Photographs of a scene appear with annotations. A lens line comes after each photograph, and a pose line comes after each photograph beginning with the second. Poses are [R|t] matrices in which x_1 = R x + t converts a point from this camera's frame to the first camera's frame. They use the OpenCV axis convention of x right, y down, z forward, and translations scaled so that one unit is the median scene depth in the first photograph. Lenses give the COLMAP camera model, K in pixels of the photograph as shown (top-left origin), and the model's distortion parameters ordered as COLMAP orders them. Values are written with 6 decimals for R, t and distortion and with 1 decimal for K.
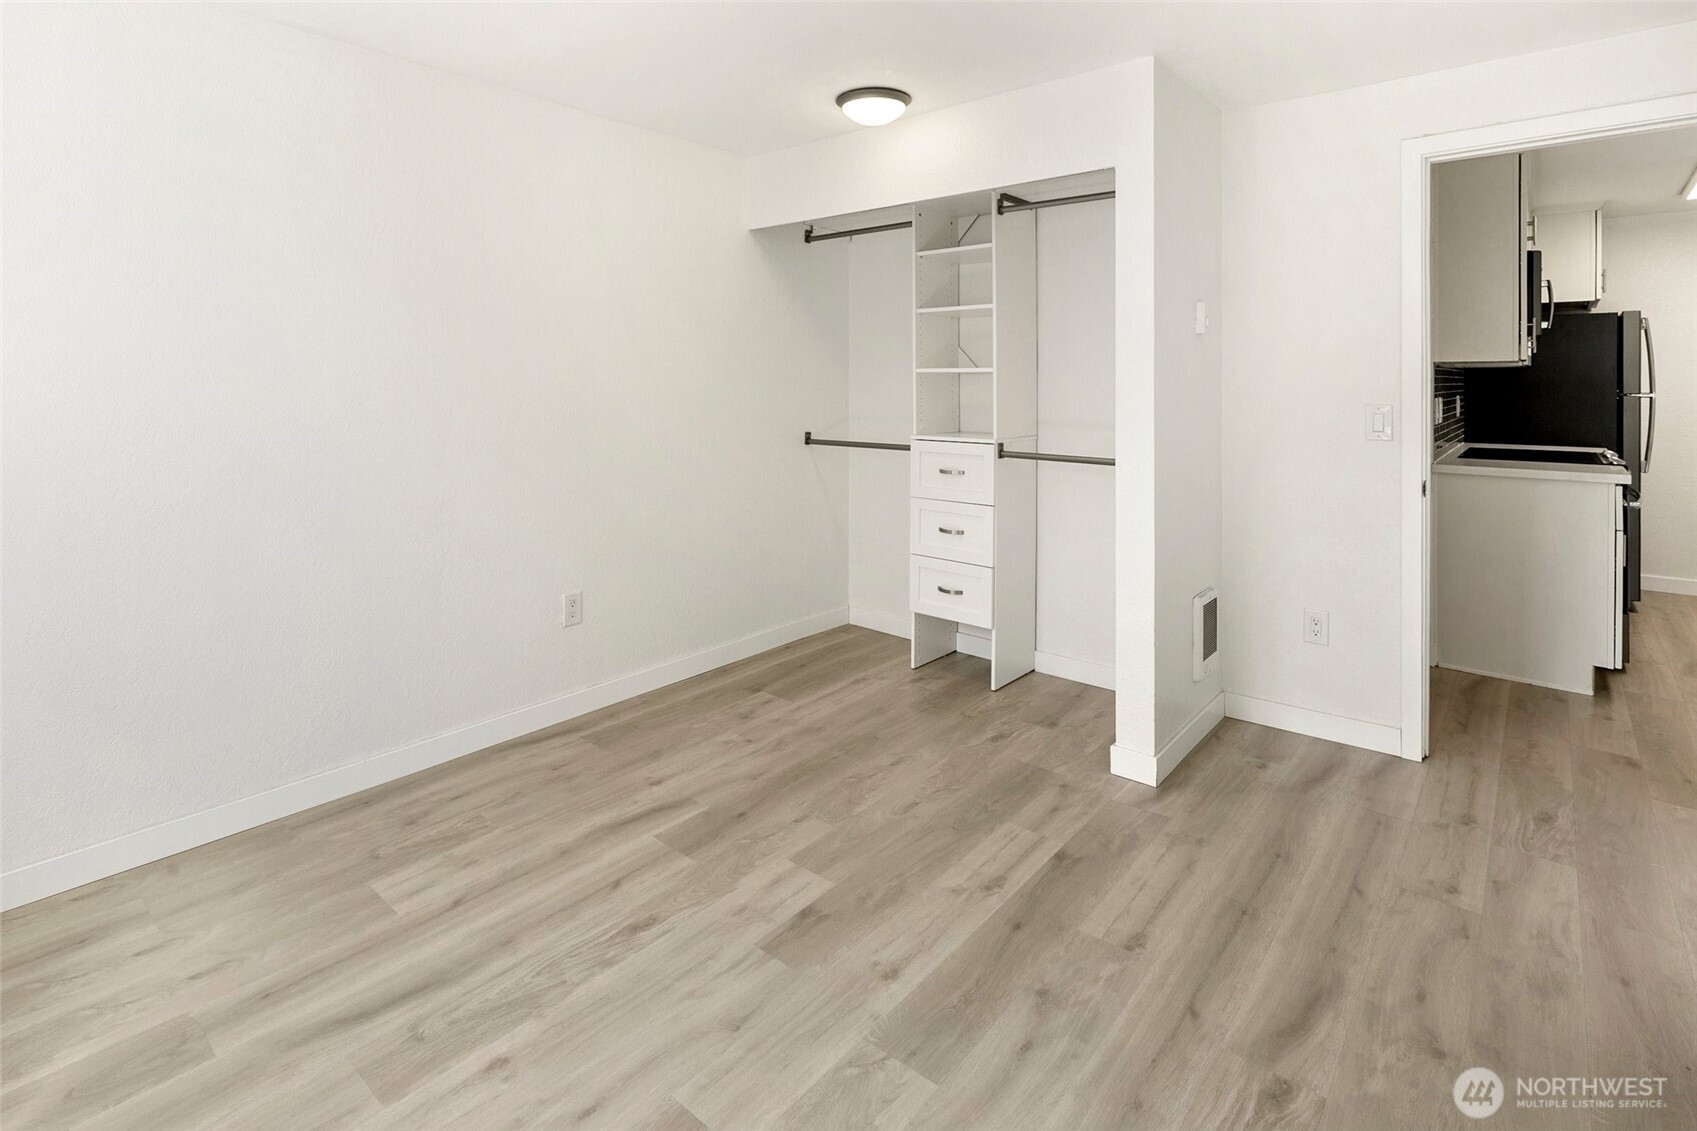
lens RADIAL K [[830.6, 0, 850.3], [0, 830.6, 469.2], [0, 0, 1]] dist [-0.000791, -0.000716]
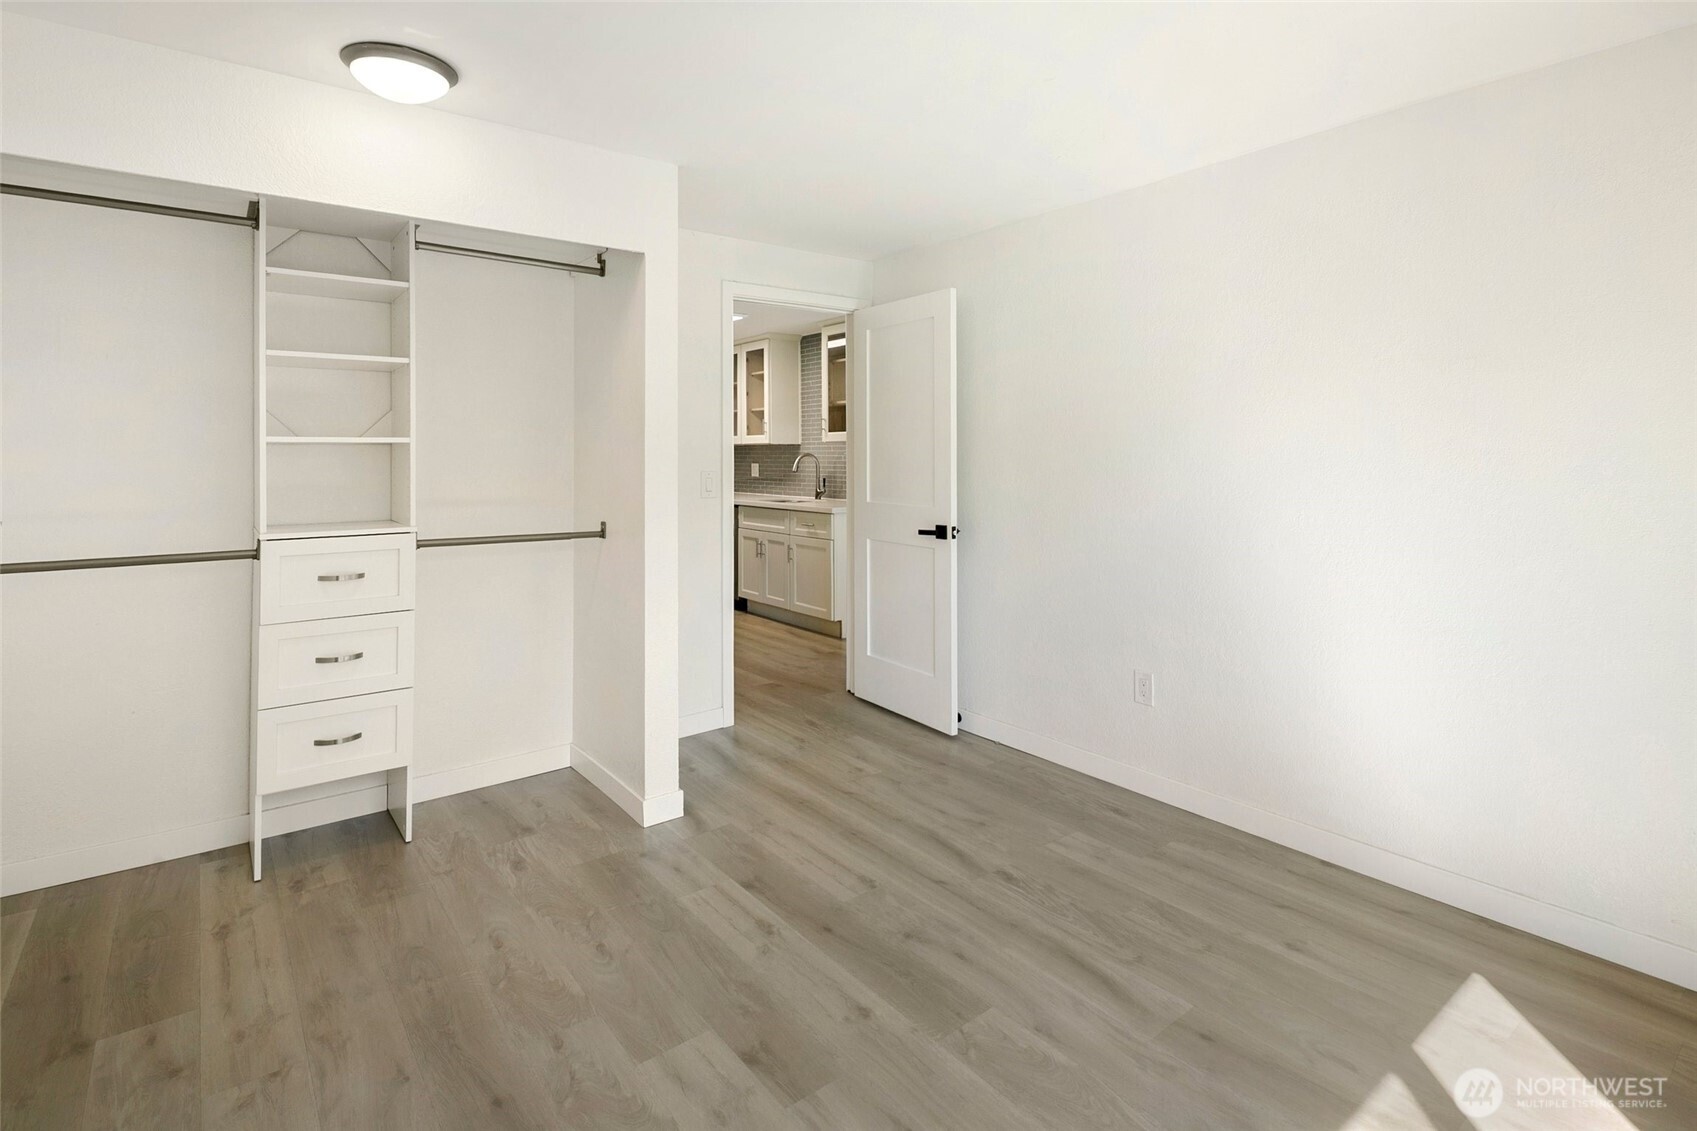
lens RADIAL K [[834.0, 0, 851.6], [0, 834.0, 537.2], [0, 0, 1]] dist [0.001665, -0.000068]
pose [[0.198409, -0.099840, 0.975021, -0.810467], [0.101778, 0.991519, 0.080818, -0.073198], [-0.974820, 0.083200, 0.206888, 0.641027]]
